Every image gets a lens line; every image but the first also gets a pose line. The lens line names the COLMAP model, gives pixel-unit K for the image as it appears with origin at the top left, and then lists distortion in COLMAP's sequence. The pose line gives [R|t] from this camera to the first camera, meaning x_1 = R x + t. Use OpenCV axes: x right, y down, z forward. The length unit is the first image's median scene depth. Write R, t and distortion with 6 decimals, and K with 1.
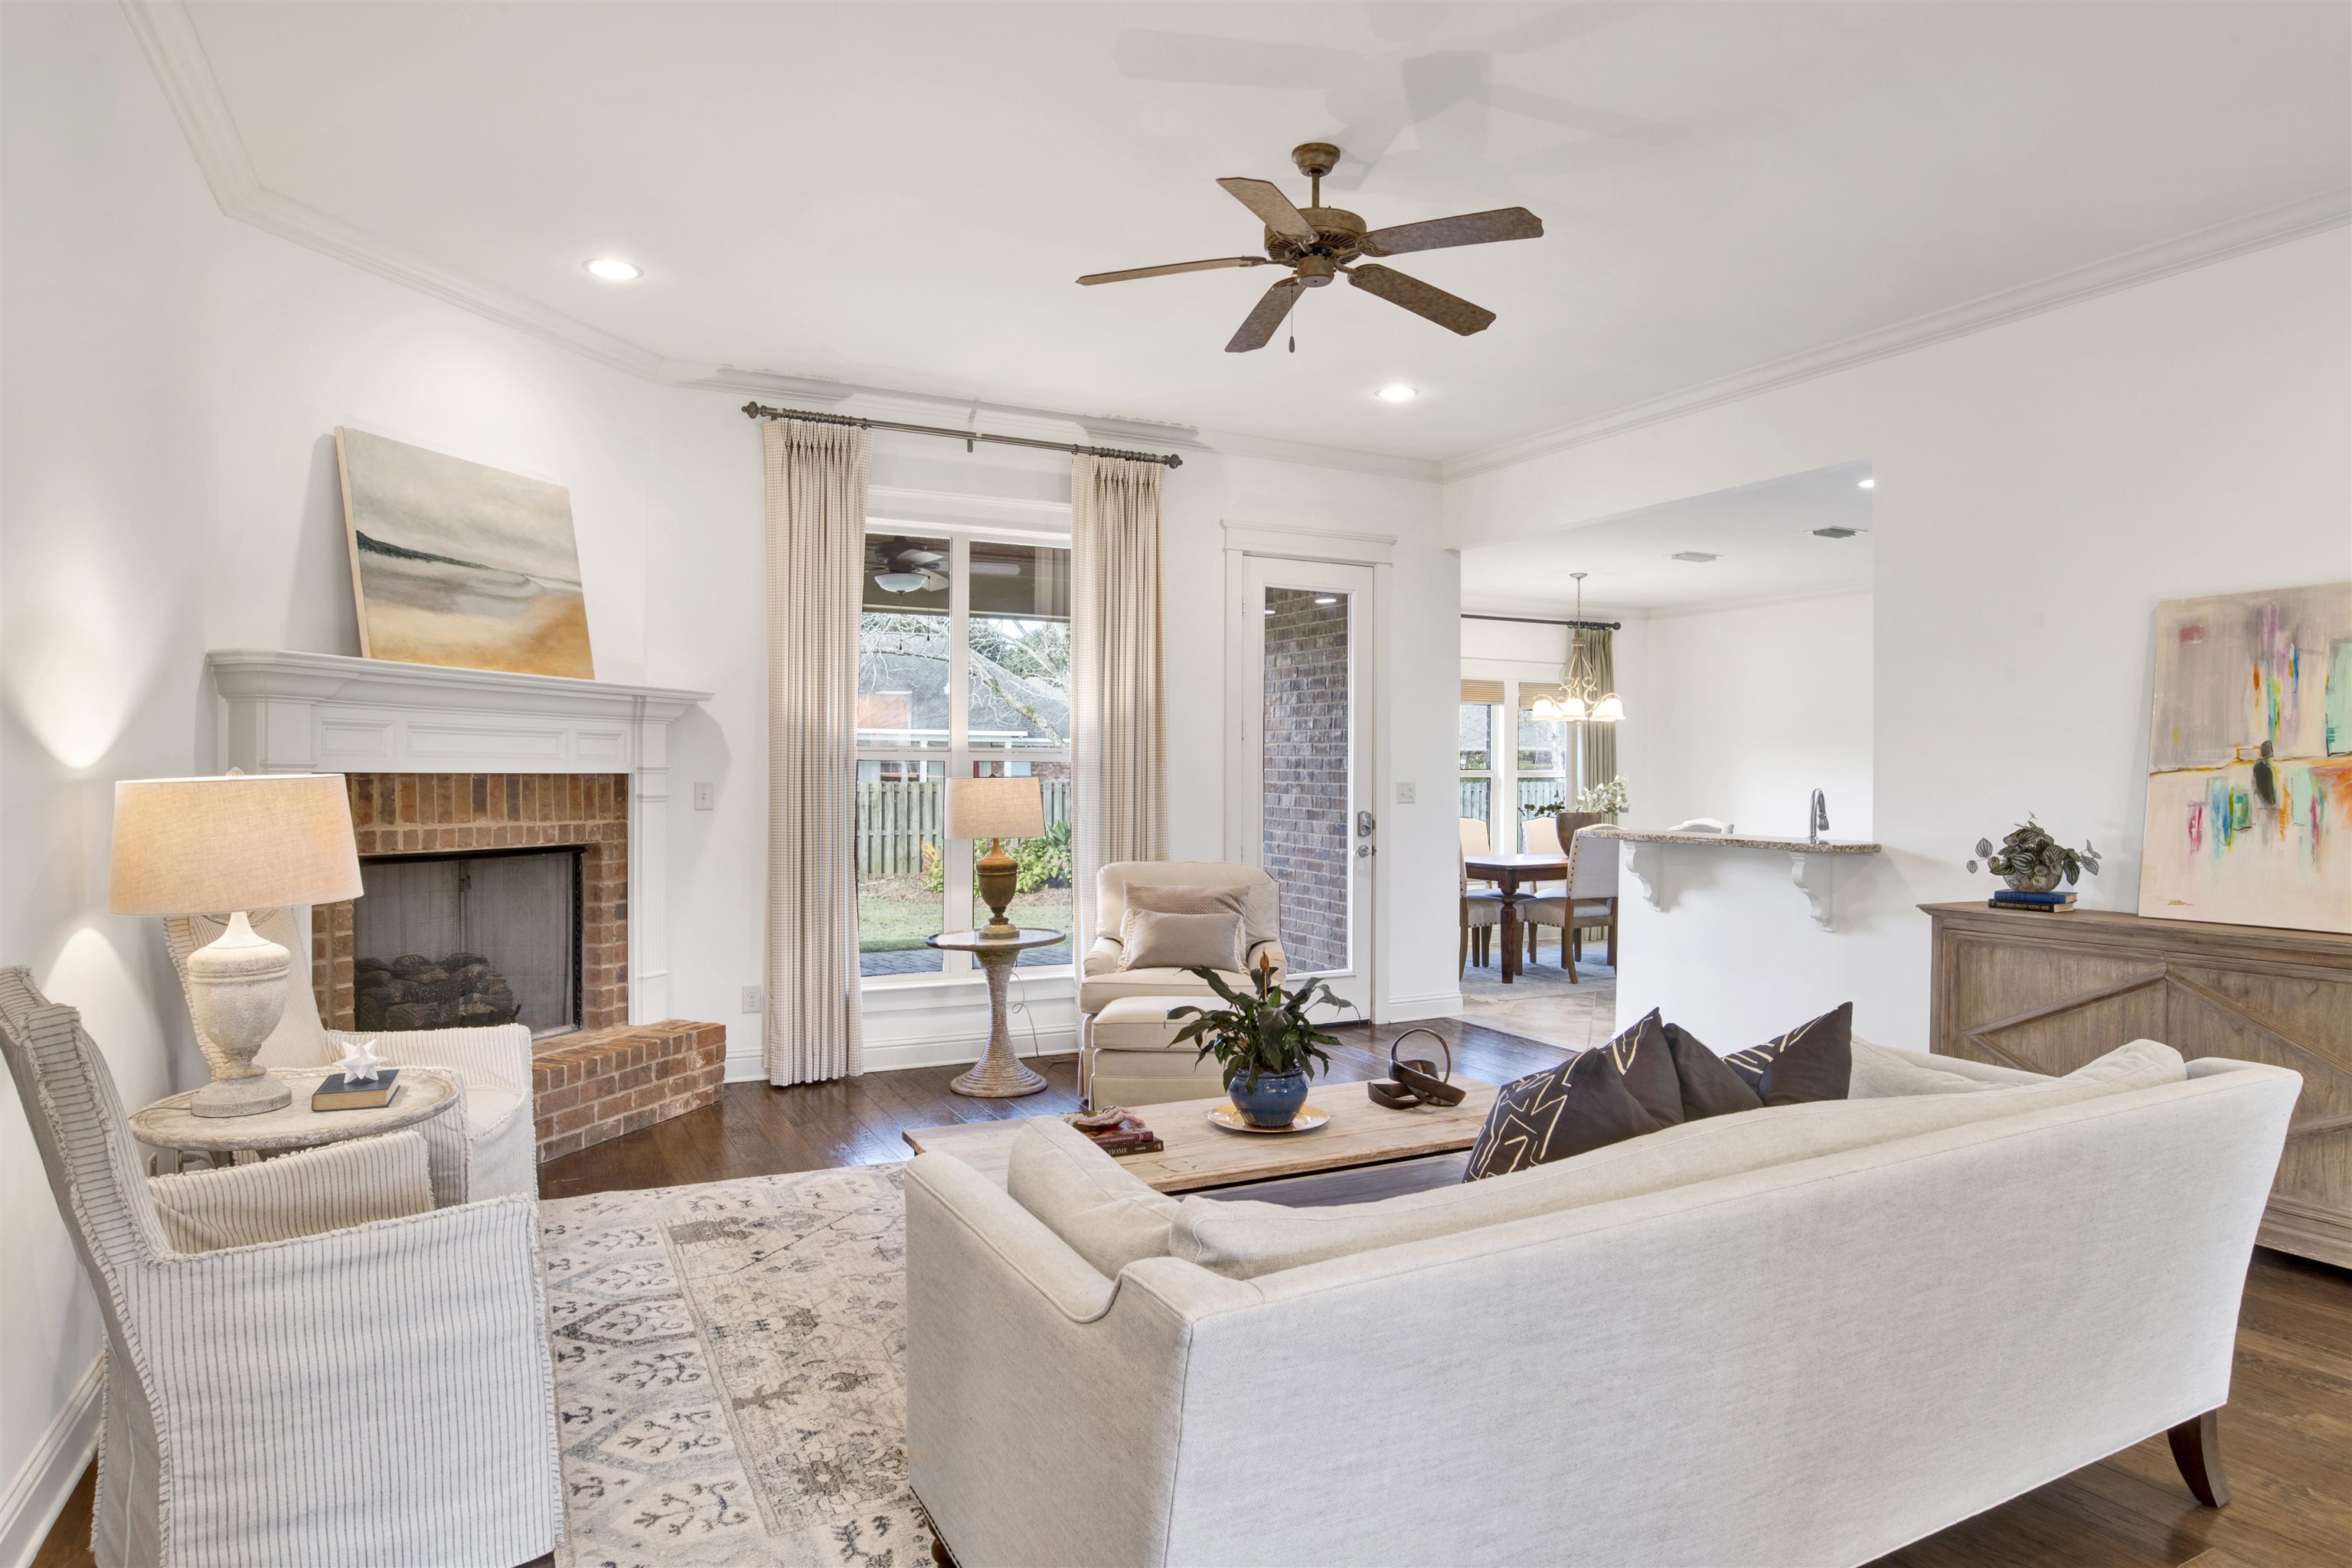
lens RADIAL K [[1347.4, 0, 1196.4], [0, 1347.4, 780.3], [0, 0, 1]] dist [-0.048902, 0.000954]
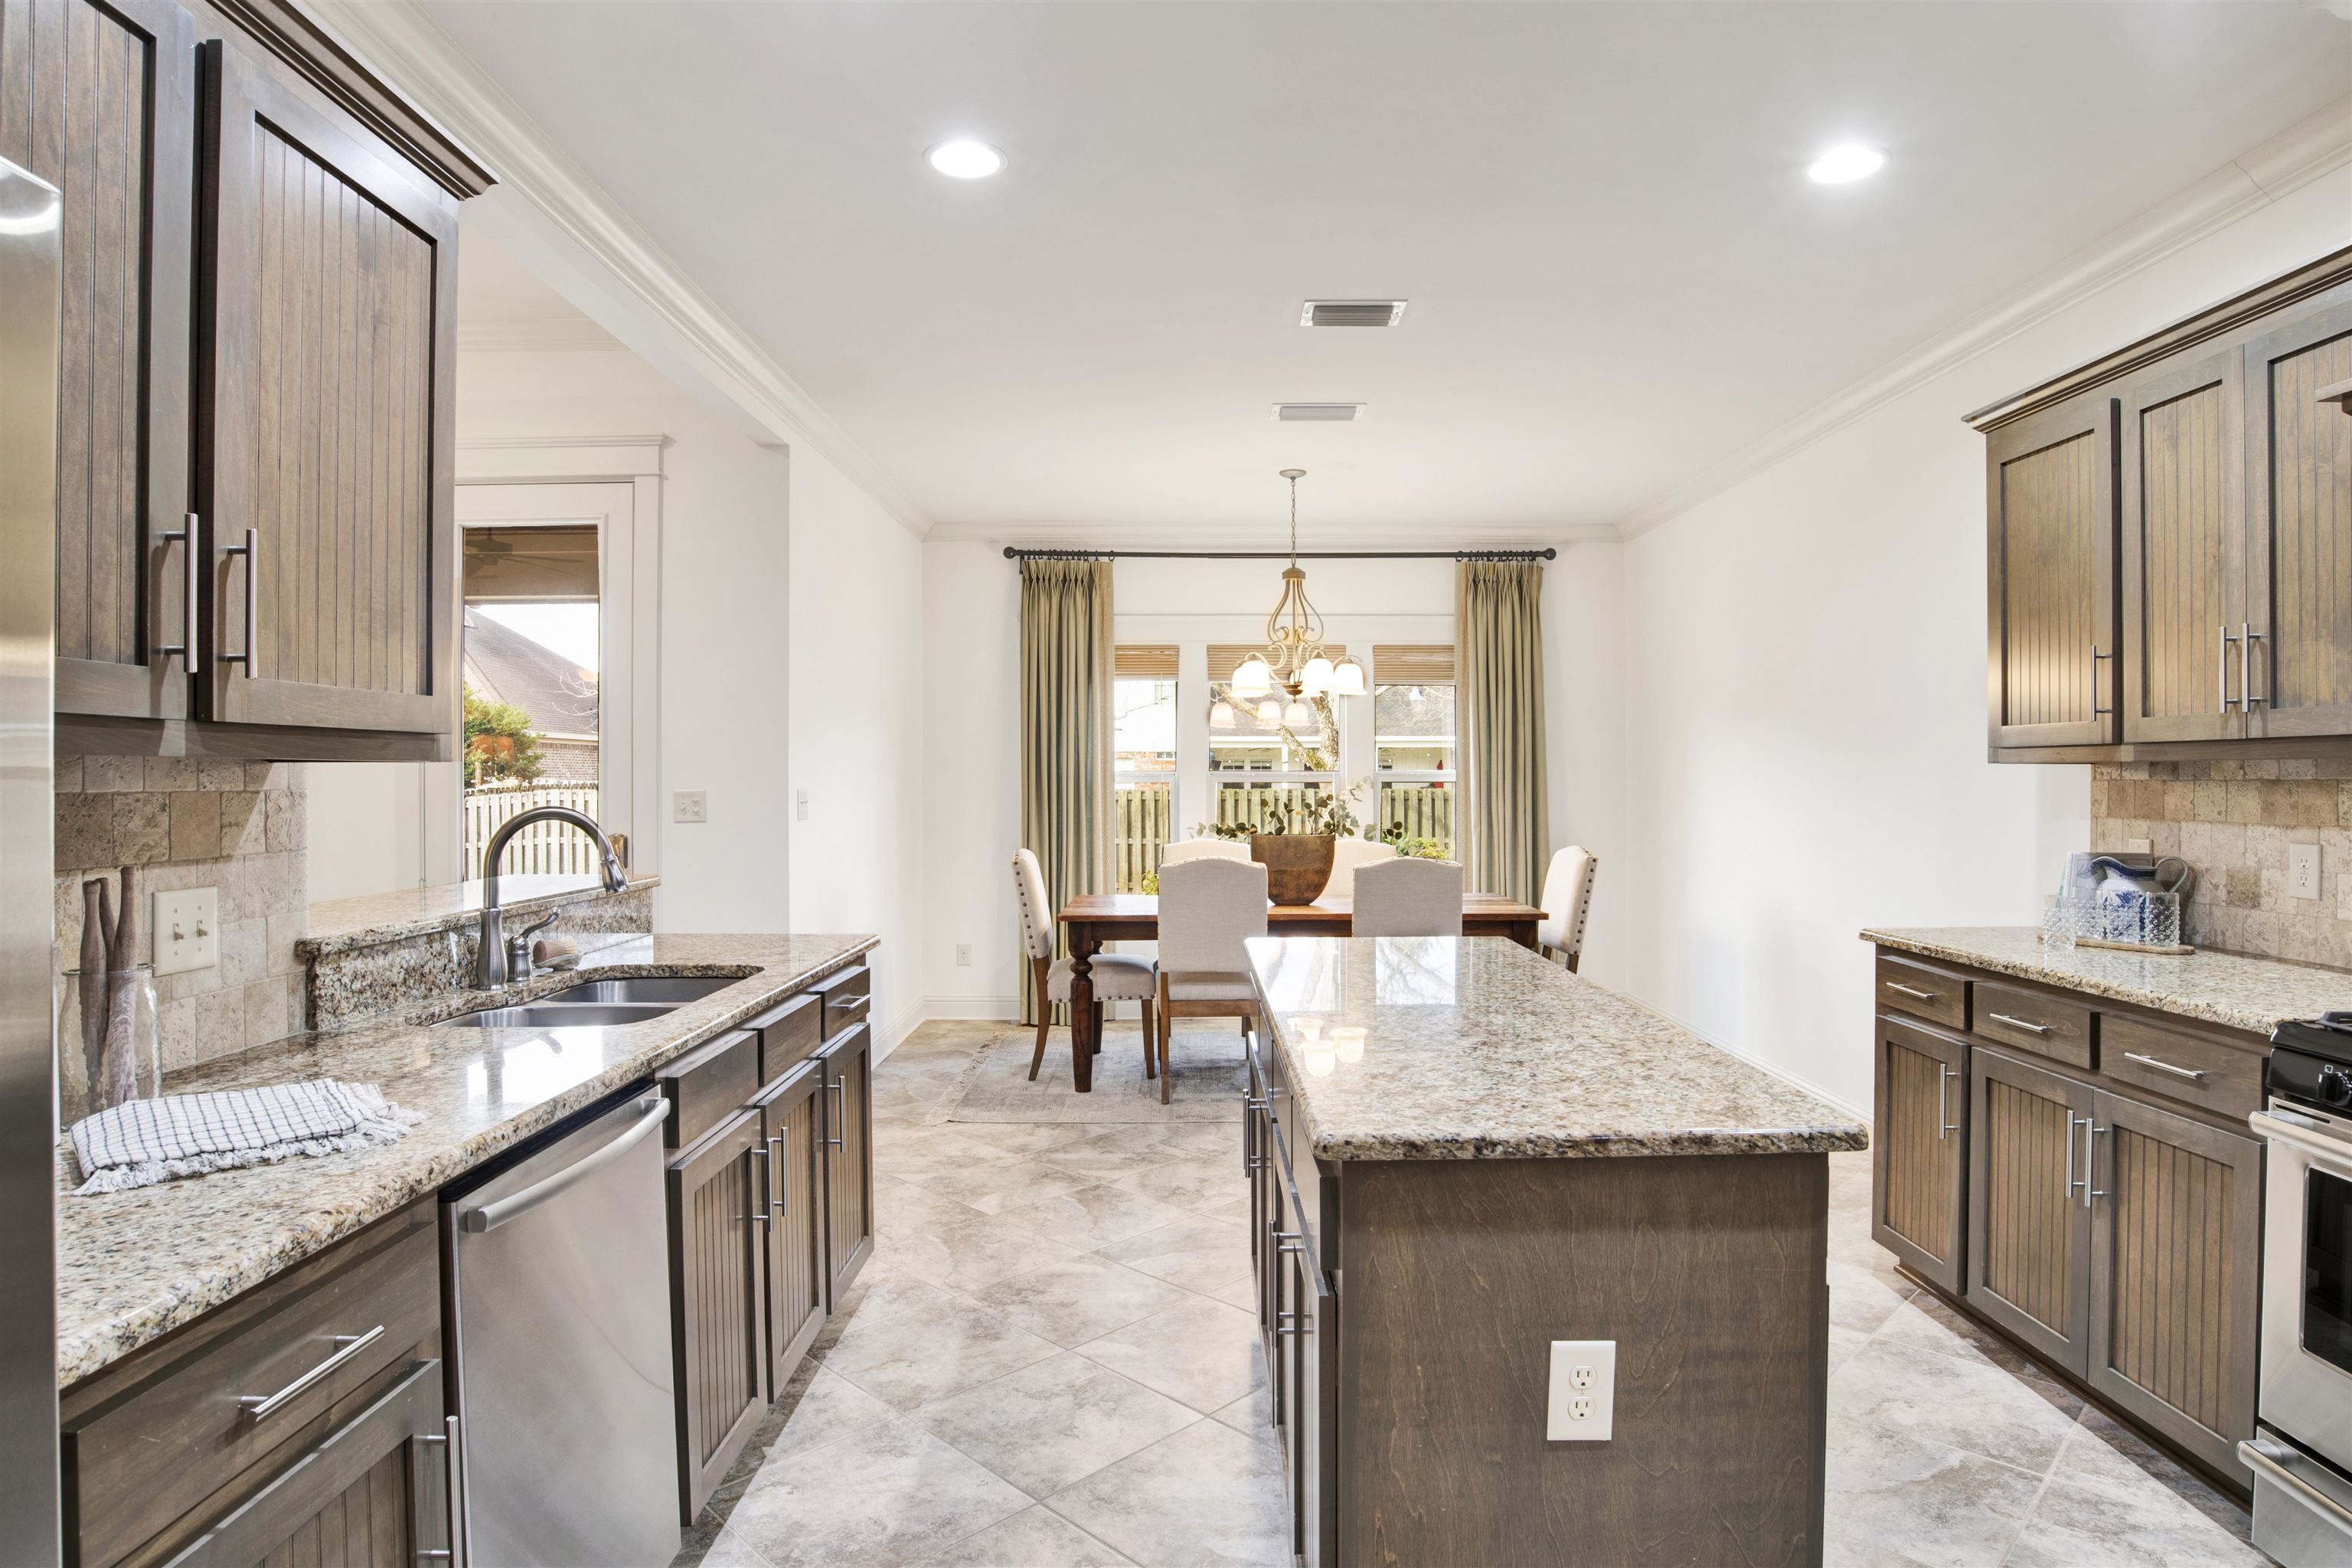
lens RADIAL K [[1347.4, 0, 1196.4], [0, 1347.4, 780.3], [0, 0, 1]] dist [-0.048902, 0.000954]
pose [[0.895731, -0.006100, -0.444554, 0.886116], [0.003335, 0.999970, -0.007002, 0.002171], [0.444583, 0.004789, 0.895725, 0.646978]]
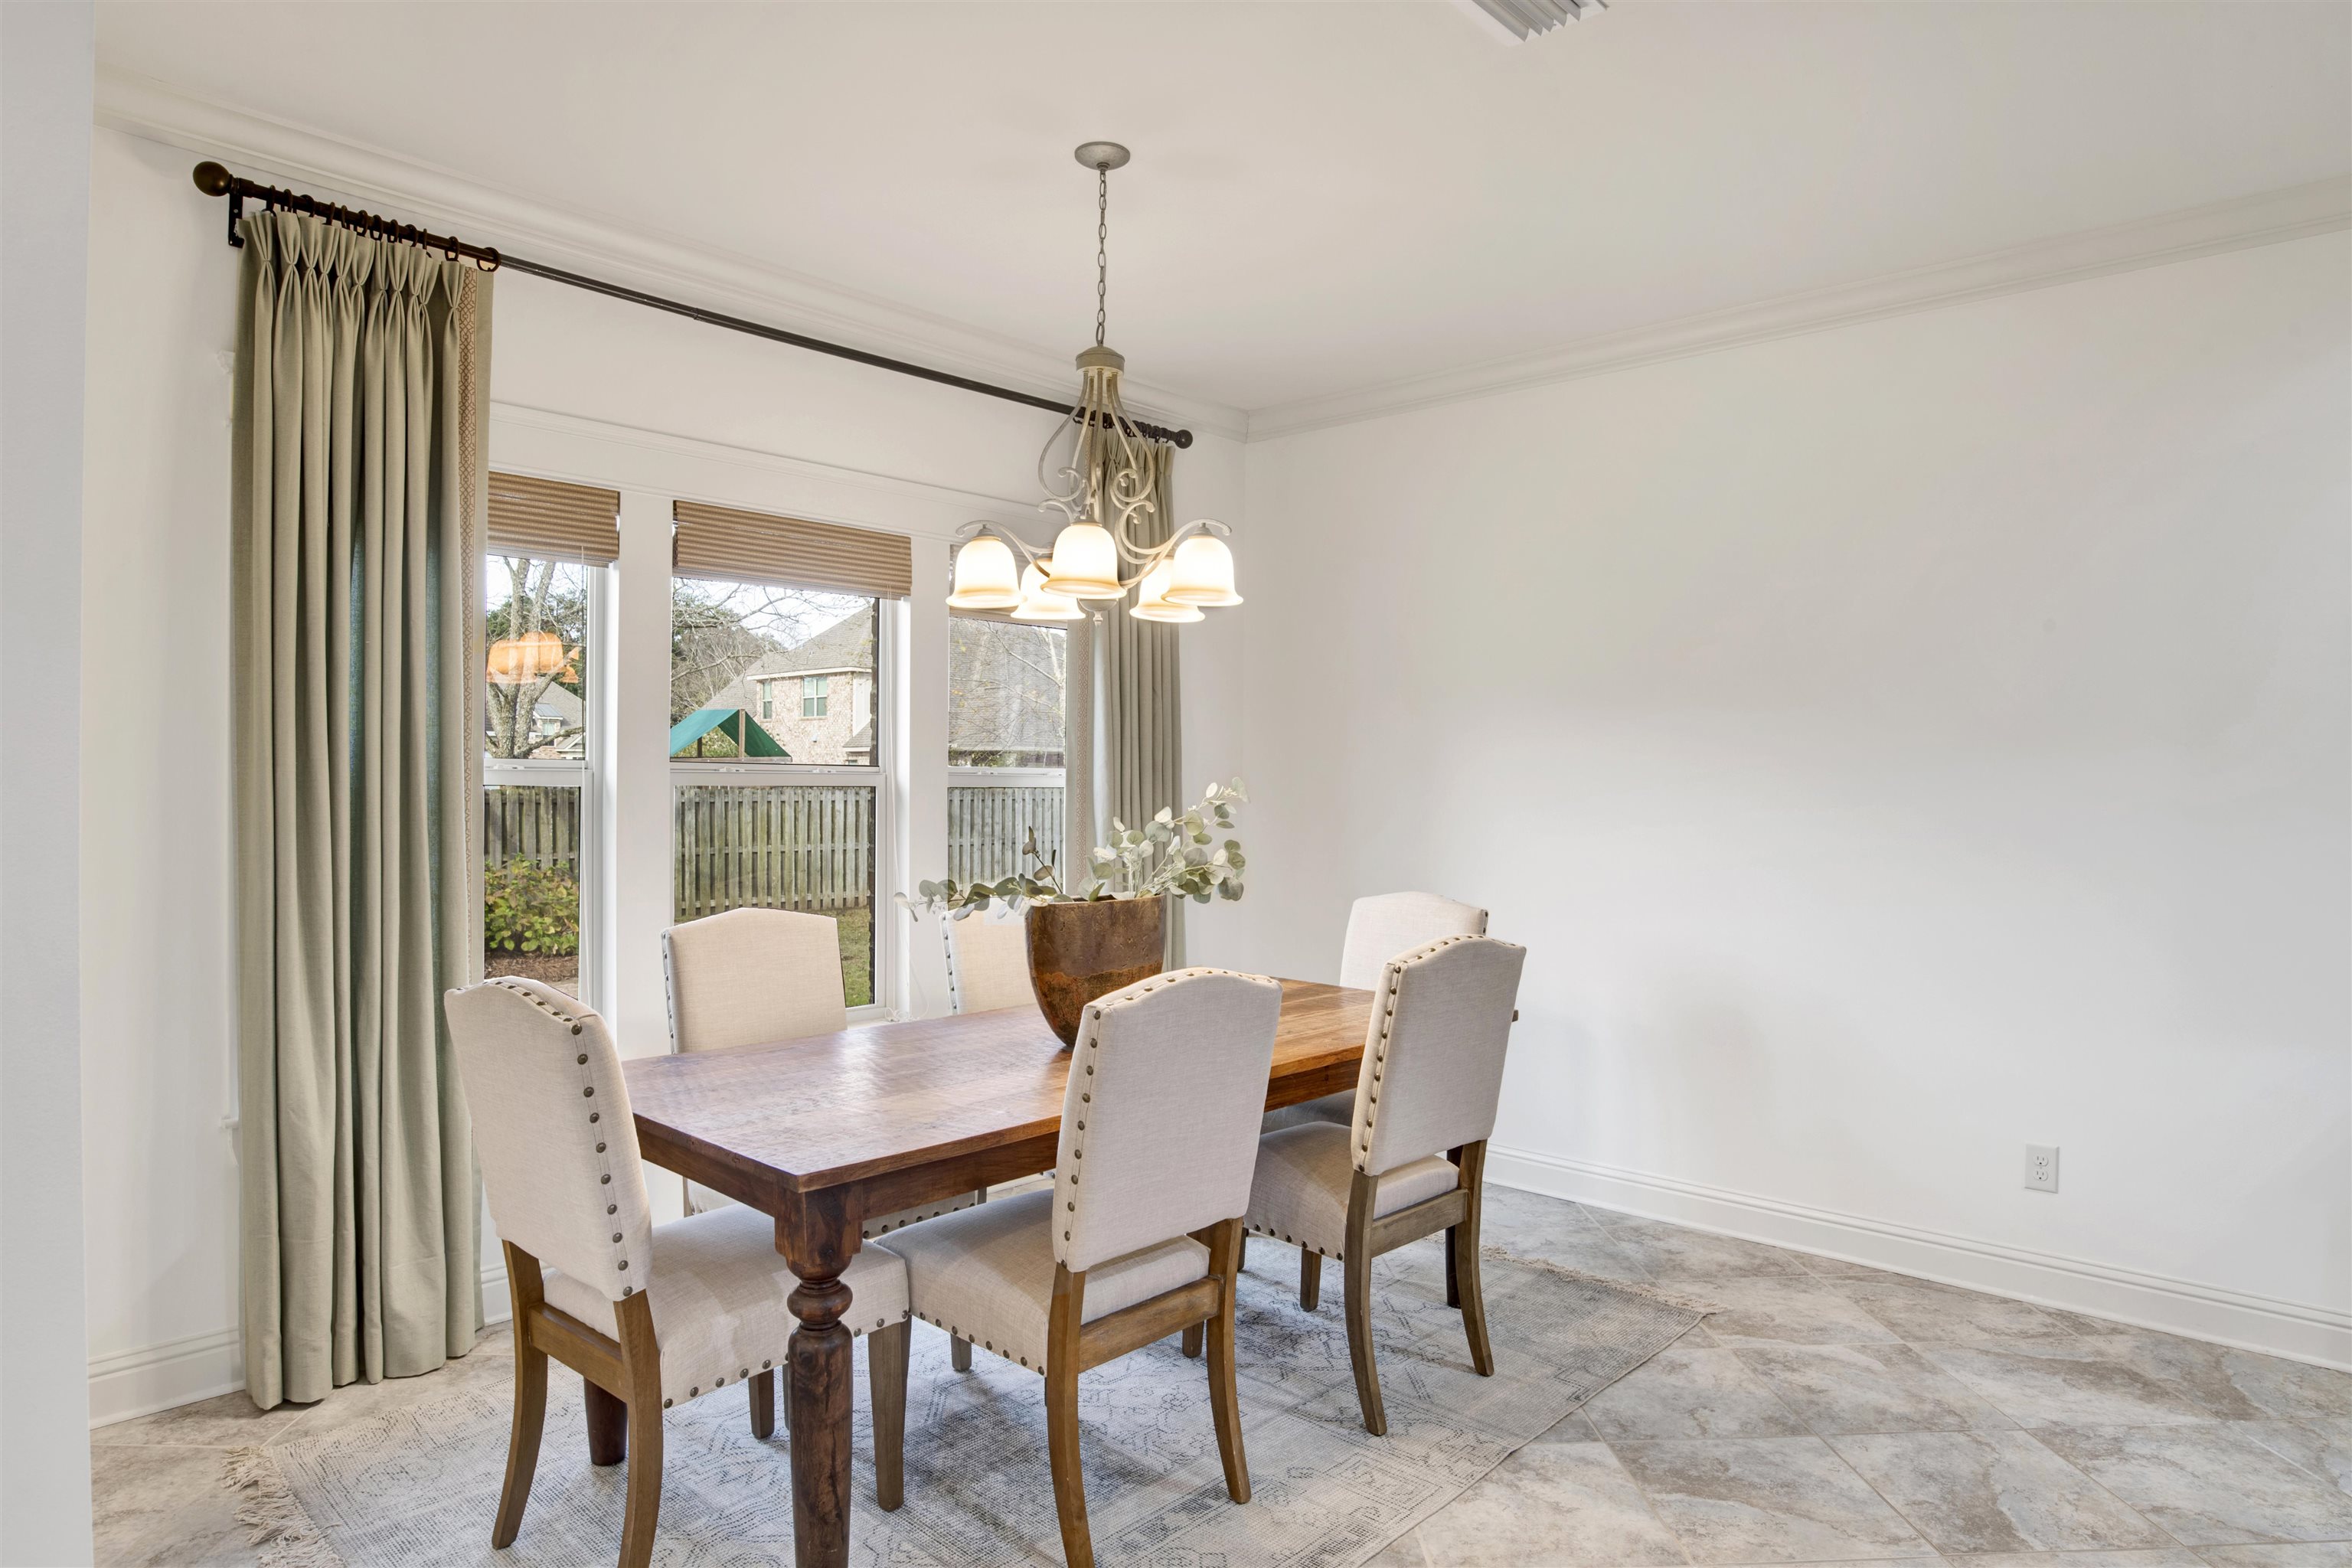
lens RADIAL K [[1347.4, 0, 1196.4], [0, 1347.4, 780.3], [0, 0, 1]] dist [-0.048902, 0.000954]
pose [[0.937449, 0.007630, 0.348039, 0.325525], [-0.004871, 0.999949, -0.008803, -0.002126], [-0.348089, 0.006557, 0.937439, 1.151850]]
